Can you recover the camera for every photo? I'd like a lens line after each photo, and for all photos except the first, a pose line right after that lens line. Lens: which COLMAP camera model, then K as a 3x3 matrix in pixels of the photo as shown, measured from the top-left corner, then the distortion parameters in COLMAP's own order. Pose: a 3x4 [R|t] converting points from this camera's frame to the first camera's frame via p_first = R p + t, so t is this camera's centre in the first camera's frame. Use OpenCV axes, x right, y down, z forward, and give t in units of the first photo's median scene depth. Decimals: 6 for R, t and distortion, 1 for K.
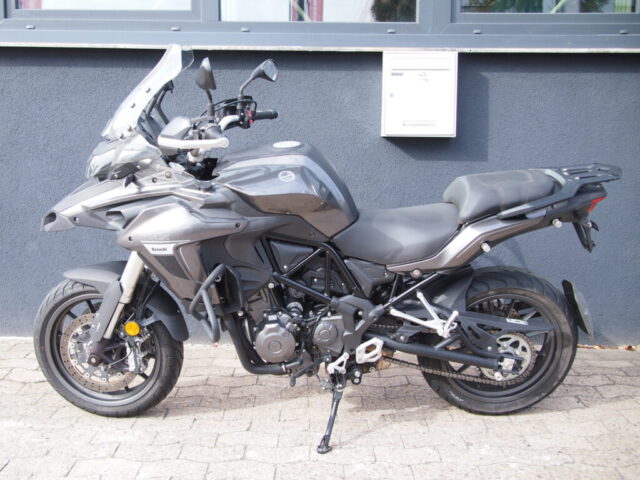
lens RADIAL K [[728.1, 0, 290.2], [0, 728.1, 242.1], [0, 0, 1]] dist [0.013404, 0.018897]
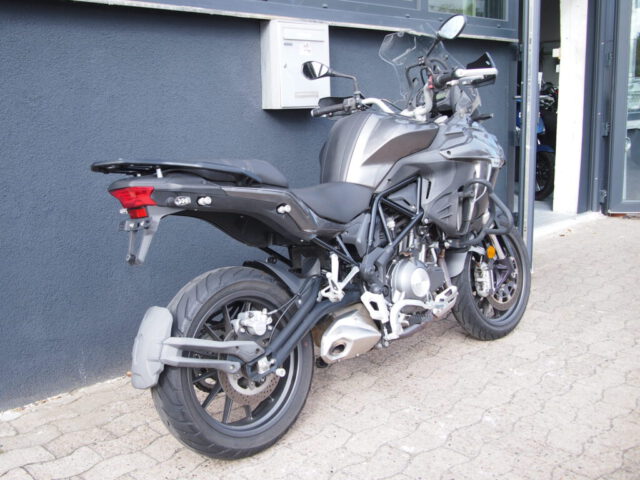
lens RADIAL K [[717.6, 0, 294.0], [0, 717.6, 236.8], [0, 0, 1]] dist [0.013985, 0.021560]
pose [[0.683532, -0.157915, 0.712634, -0.576673], [0.136846, 0.986730, 0.087395, -0.059671], [-0.716978, 0.037783, 0.696071, 0.338968]]
